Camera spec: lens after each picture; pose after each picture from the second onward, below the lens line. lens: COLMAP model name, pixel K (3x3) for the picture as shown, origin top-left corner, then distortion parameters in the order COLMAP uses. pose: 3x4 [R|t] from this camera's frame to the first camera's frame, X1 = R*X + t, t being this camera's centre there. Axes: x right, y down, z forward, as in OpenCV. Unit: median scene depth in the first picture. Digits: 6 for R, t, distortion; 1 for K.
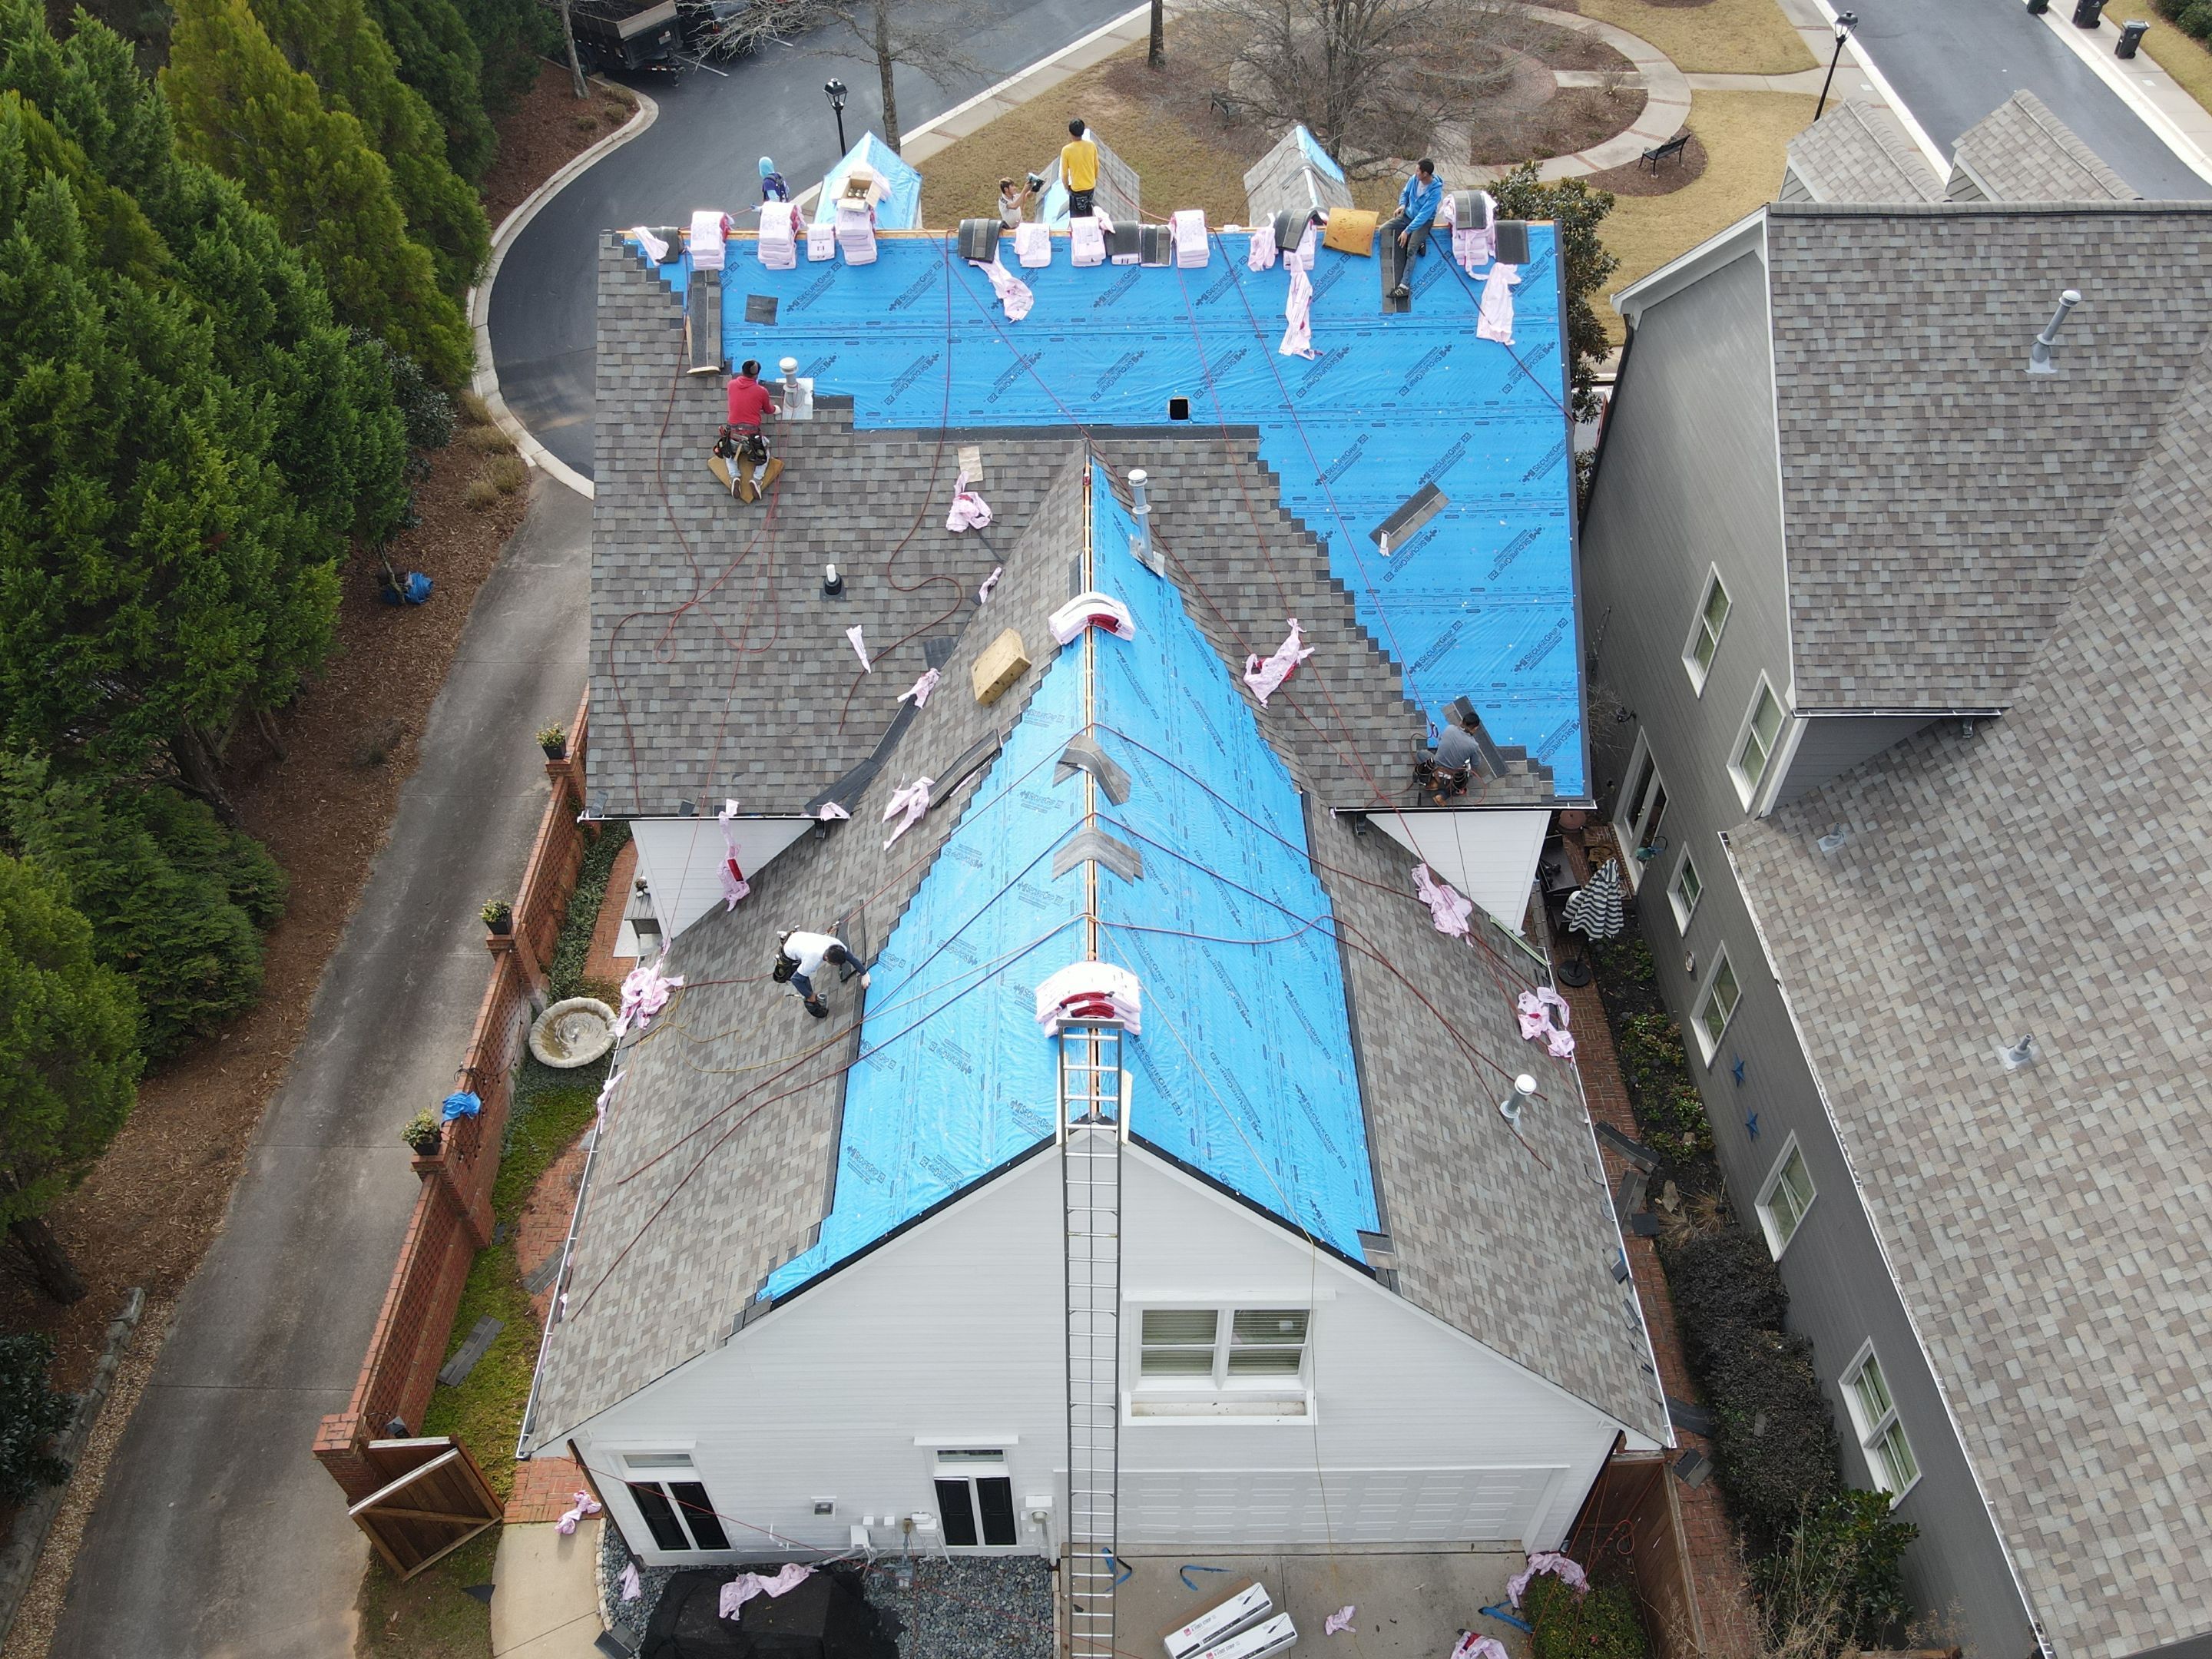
lens RADIAL K [[1615.1, 0, 1110.0], [0, 1615.1, 841.0], [0, 0, 1]] dist [0.030489, -0.021391]
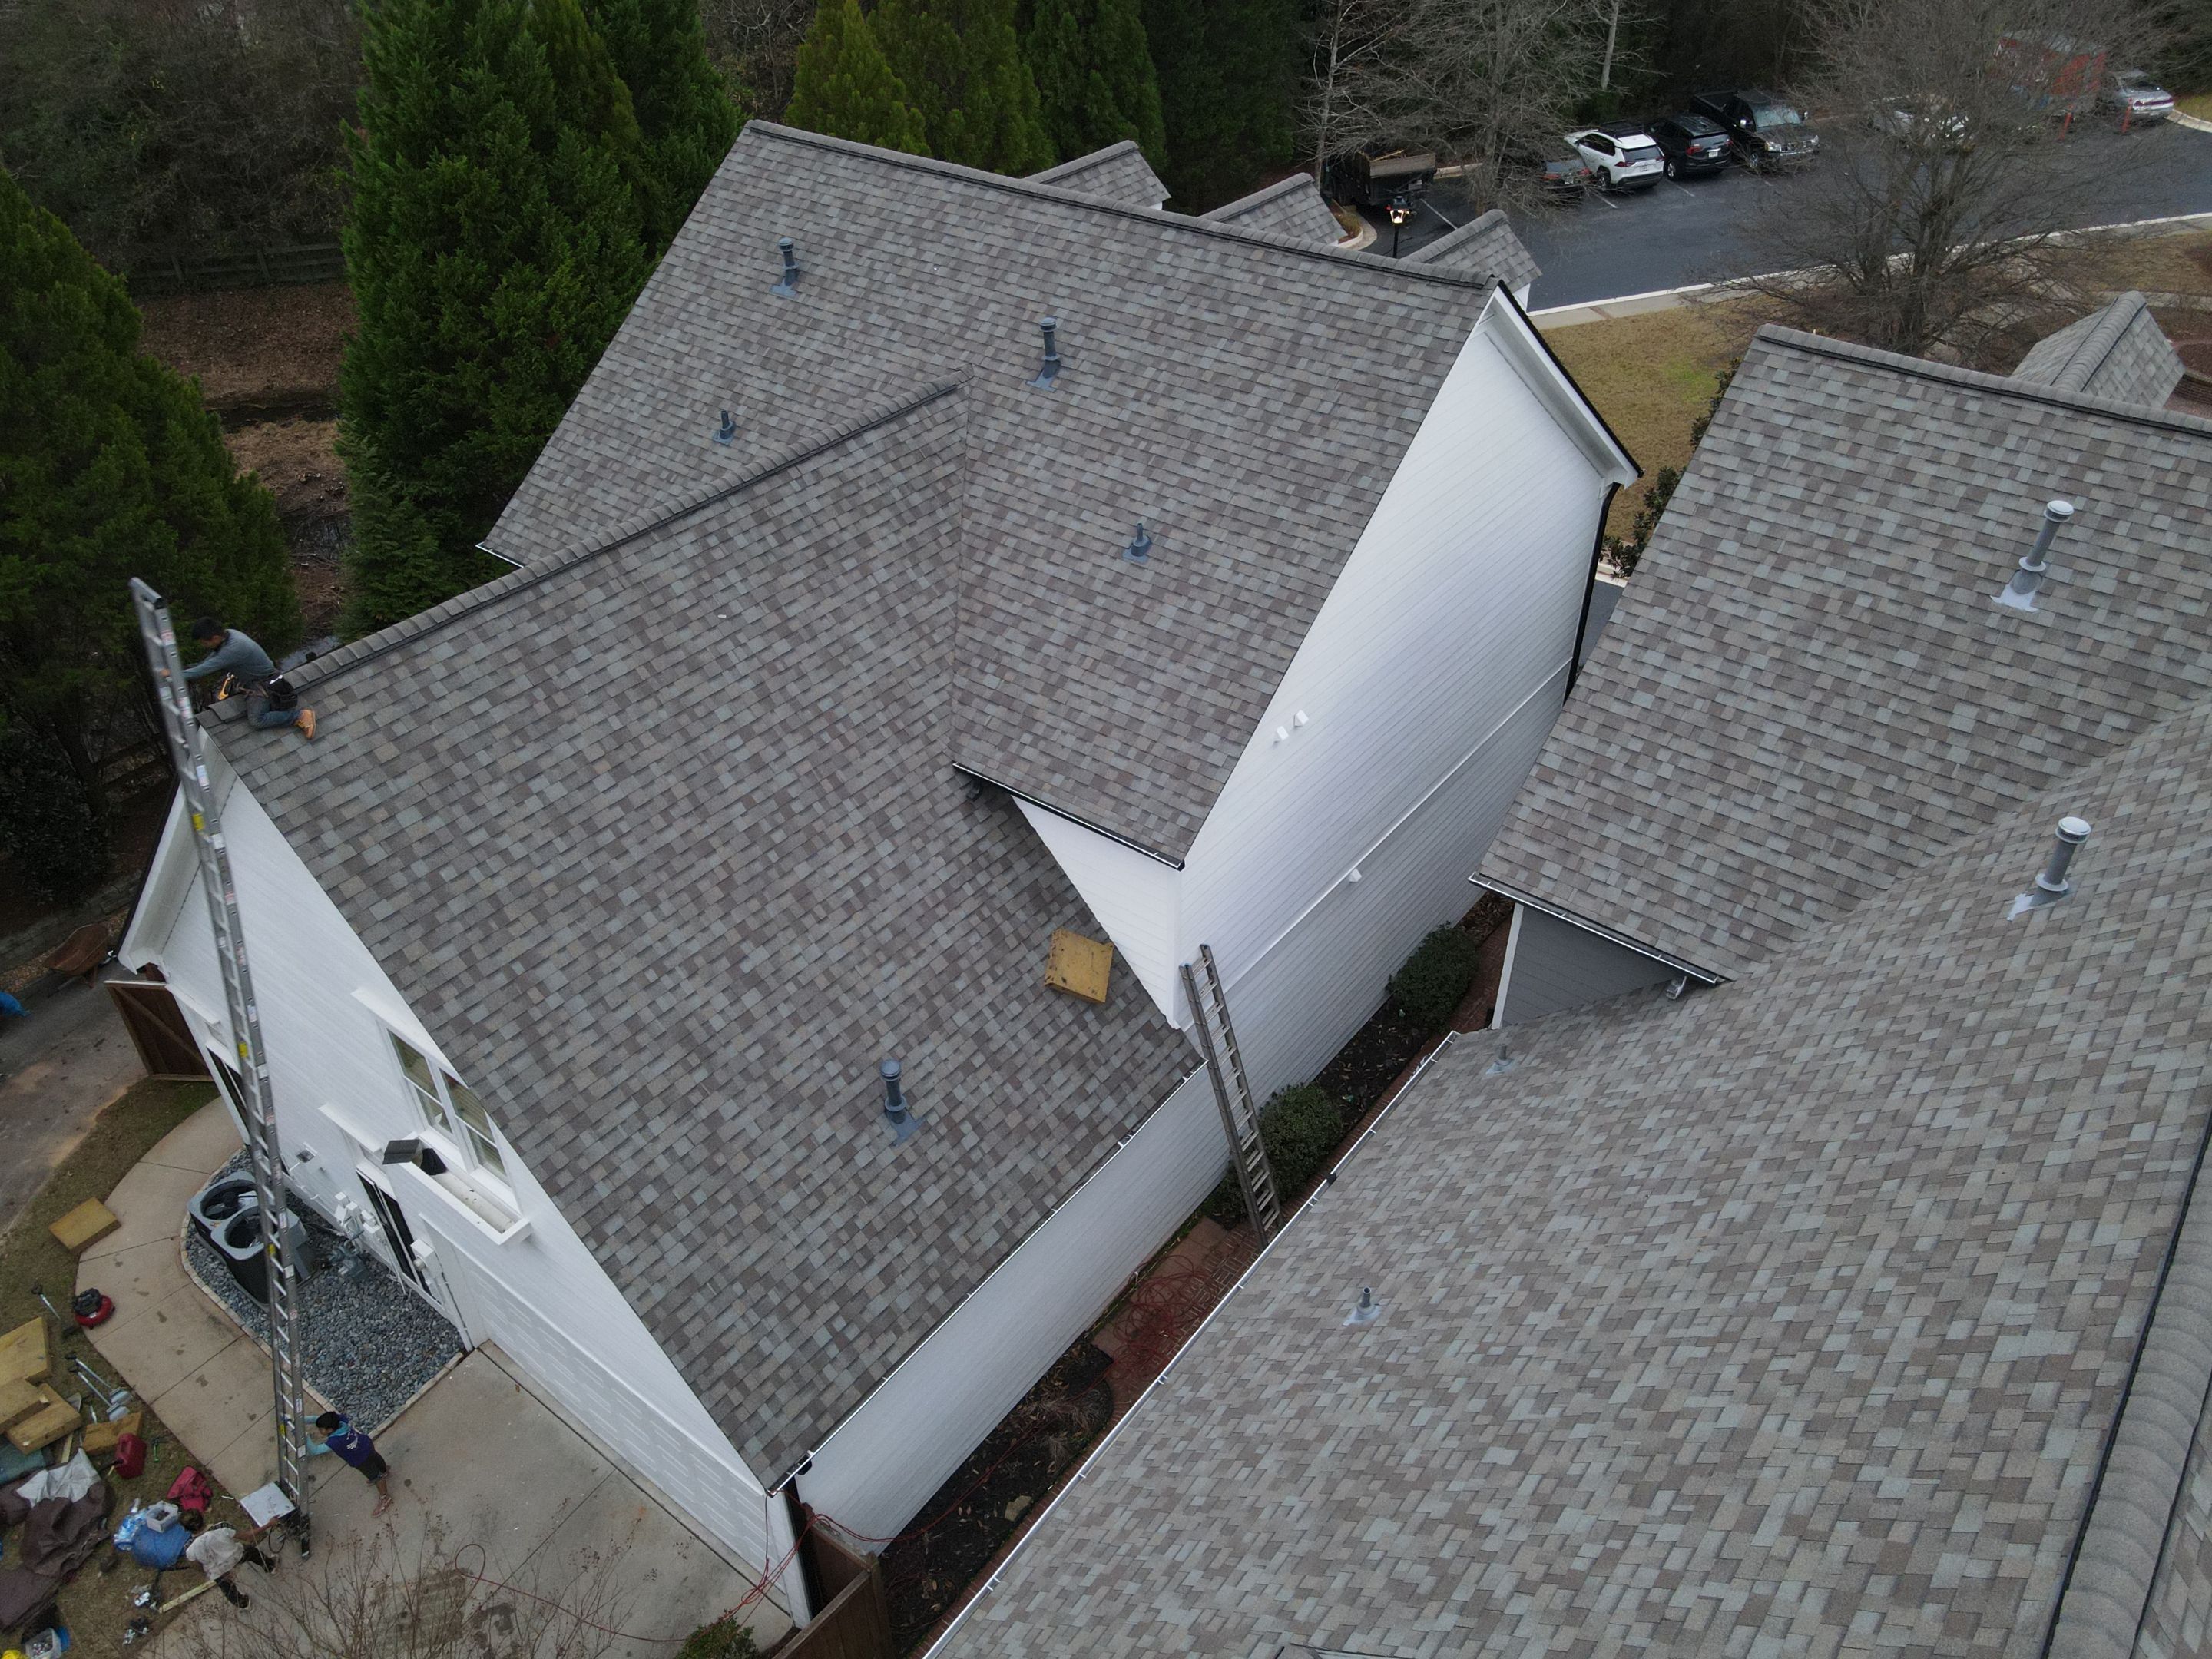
lens RADIAL K [[1615.1, 0, 1101.6], [0, 1615.1, 840.3], [0, 0, 1]] dist [0.030489, -0.021391]
pose [[0.785019, 0.373461, -0.494239, 0.663888], [-0.437040, 0.899324, -0.014612, -0.002633], [0.439023, 0.227473, 0.869203, 0.211673]]
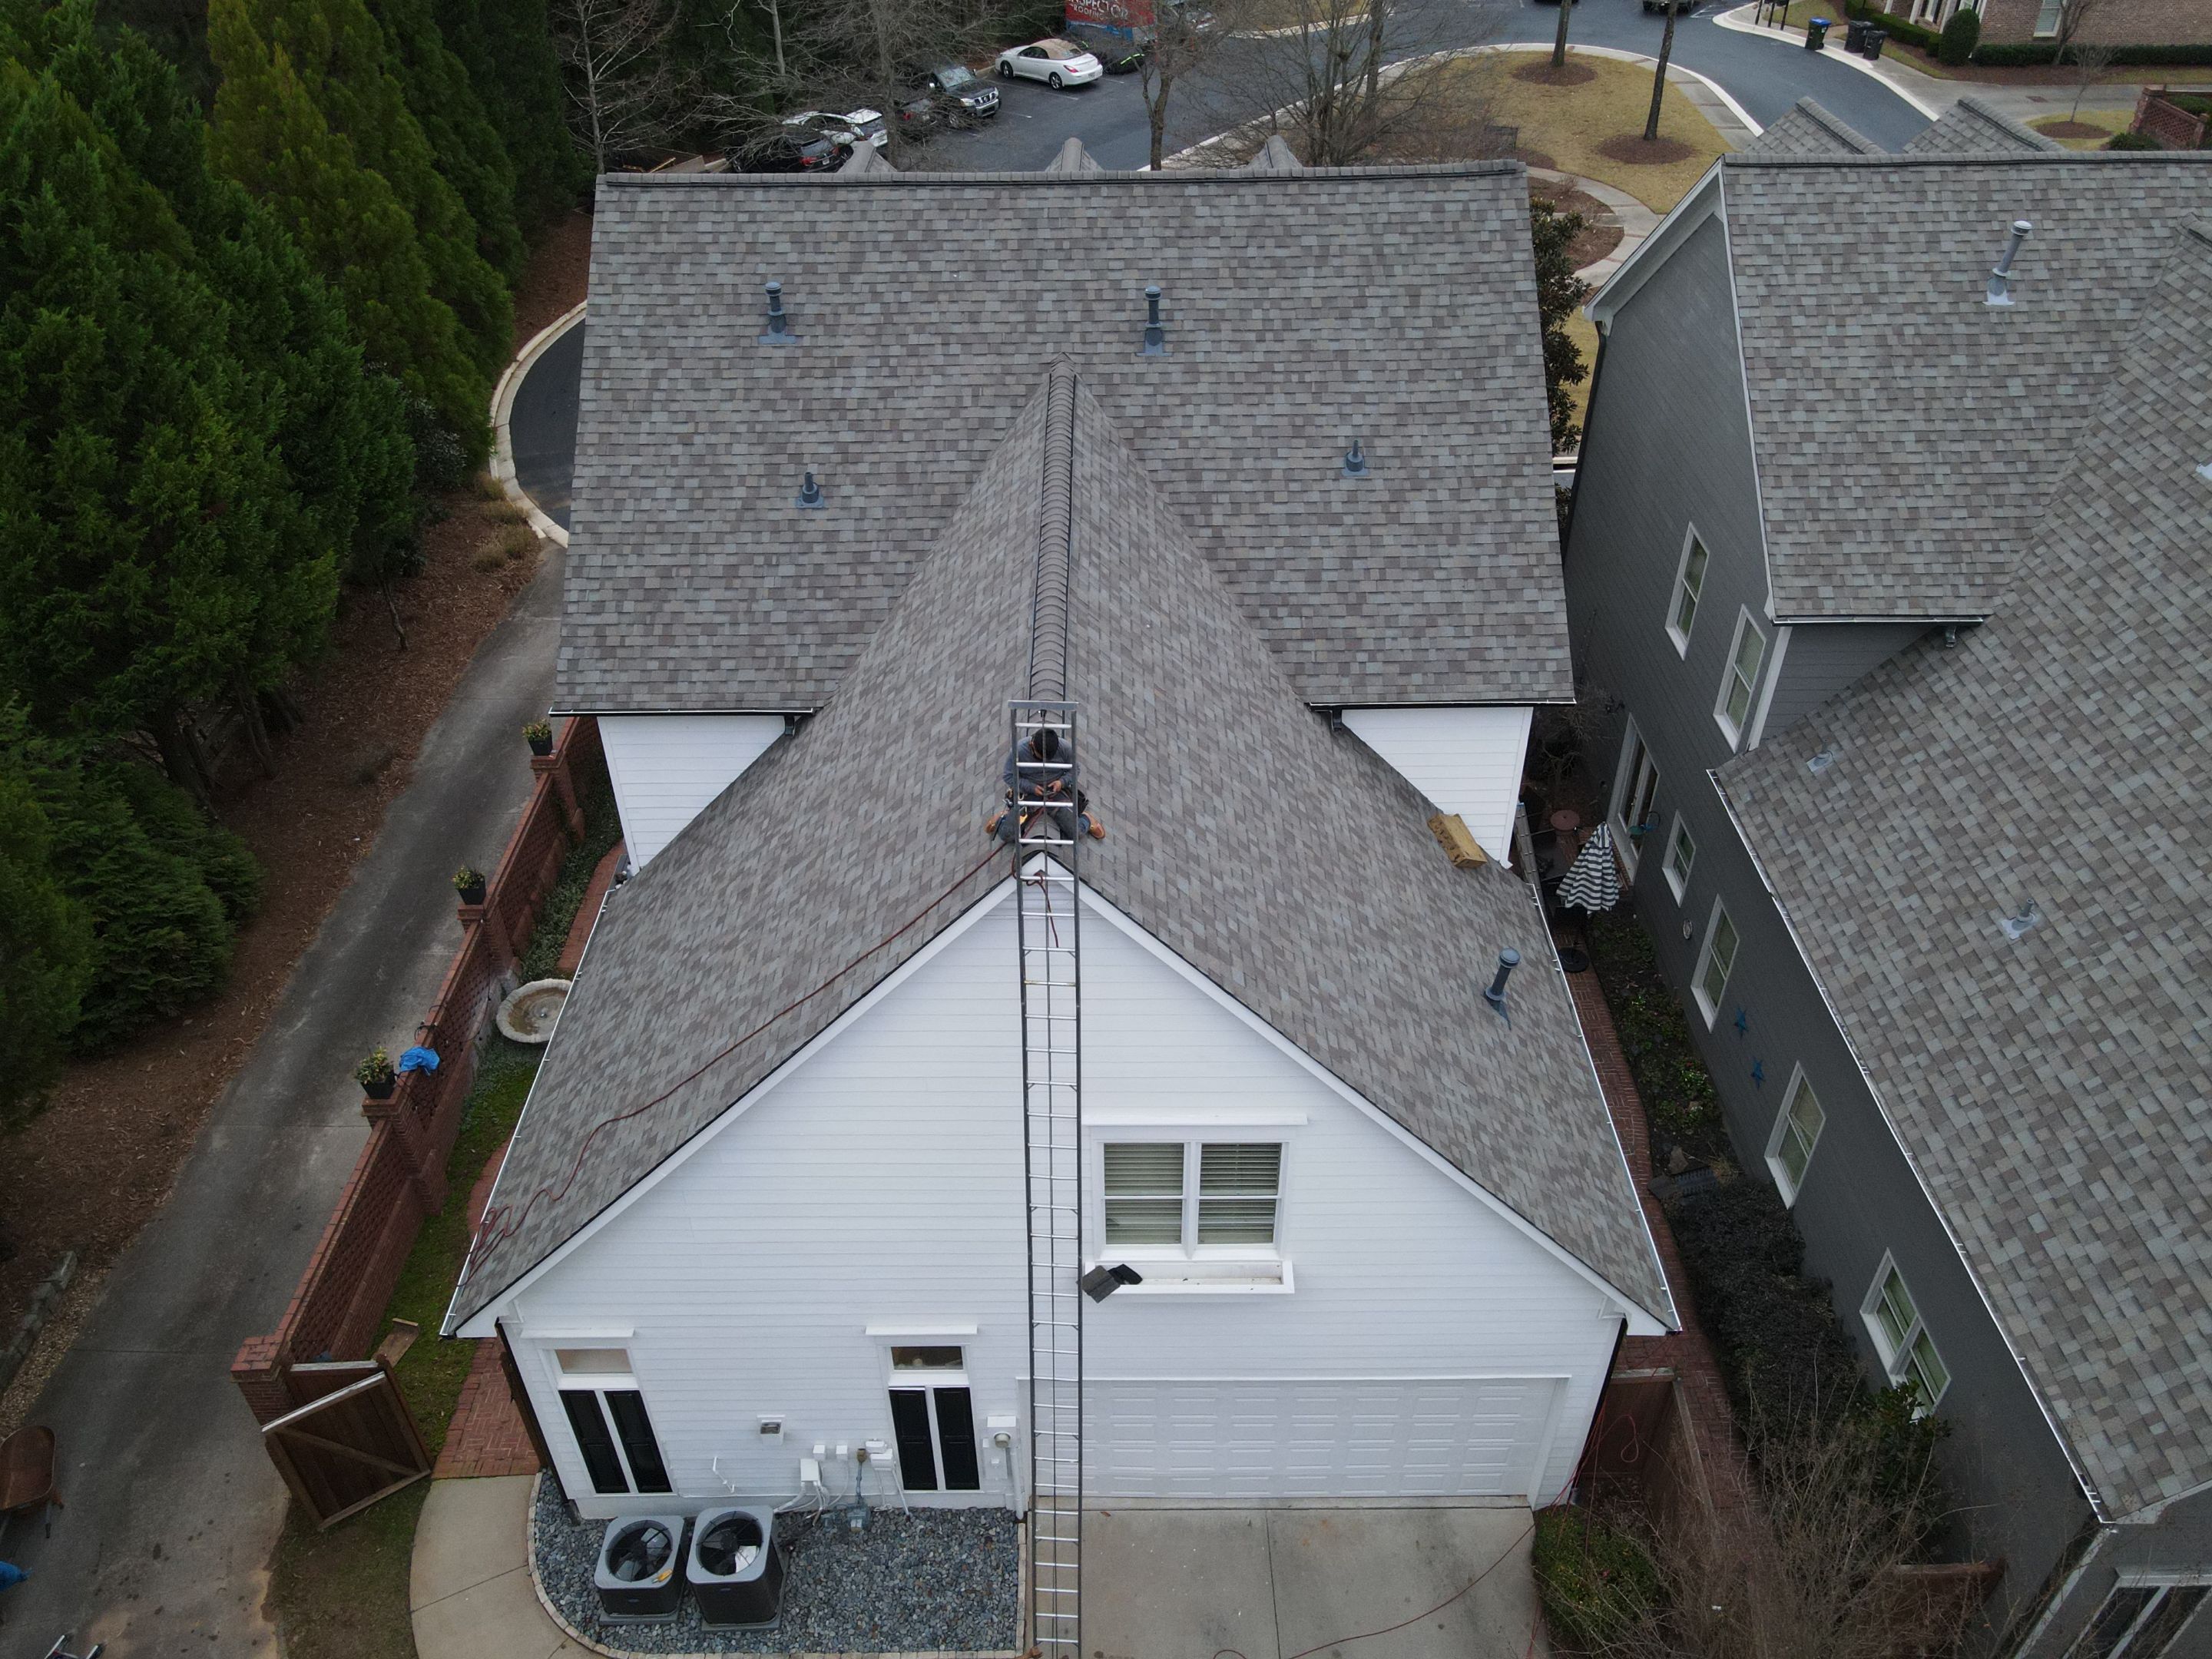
lens RADIAL K [[1615.1, 0, 1109.8], [0, 1615.1, 837.6], [0, 0, 1]] dist [0.030489, -0.021391]
pose [[0.999937, 0.000344, -0.011184, 0.026589], [-0.001901, 0.990229, -0.139437, 0.190337], [0.011026, 0.139450, 0.990168, 0.030820]]
